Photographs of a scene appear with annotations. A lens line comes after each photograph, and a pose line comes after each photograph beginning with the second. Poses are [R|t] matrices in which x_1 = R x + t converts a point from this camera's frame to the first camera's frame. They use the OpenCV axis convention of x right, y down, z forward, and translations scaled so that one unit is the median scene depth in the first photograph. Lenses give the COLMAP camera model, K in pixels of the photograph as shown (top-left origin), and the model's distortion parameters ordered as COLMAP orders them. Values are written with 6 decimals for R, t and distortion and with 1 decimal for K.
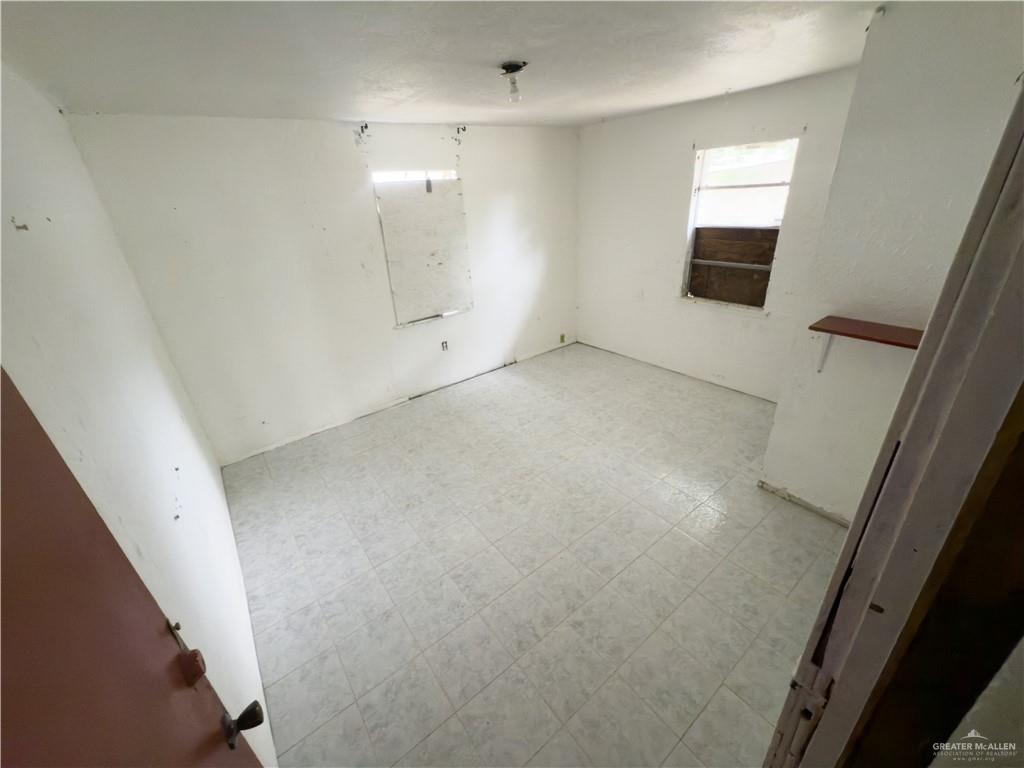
lens RADIAL K [[408.2, 0, 513.7], [0, 408.2, 380.9], [0, 0, 1]] dist [0.012622, 0.000000]
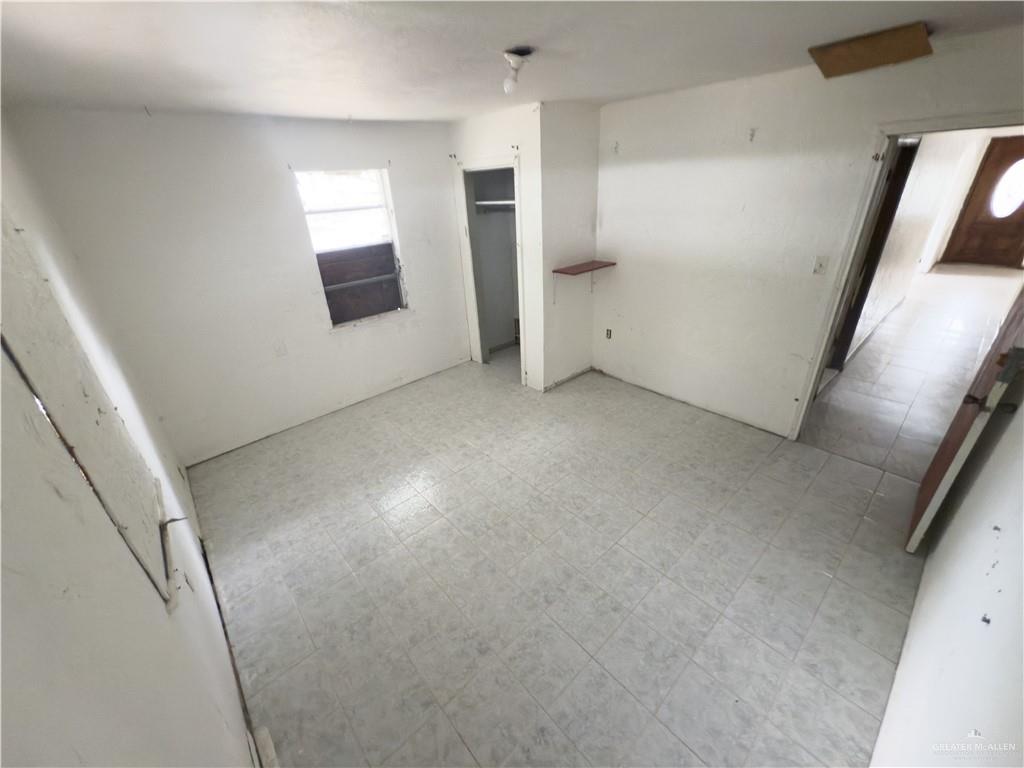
lens RADIAL K [[408.2, 0, 509.7], [0, 408.2, 382.7], [0, 0, 1]] dist [0.012622, 0.000000]
pose [[-0.061581, -0.386127, 0.920388, -0.804829], [0.474413, 0.799988, 0.367358, -0.403573], [-0.878146, 0.459266, 0.133919, 0.918504]]
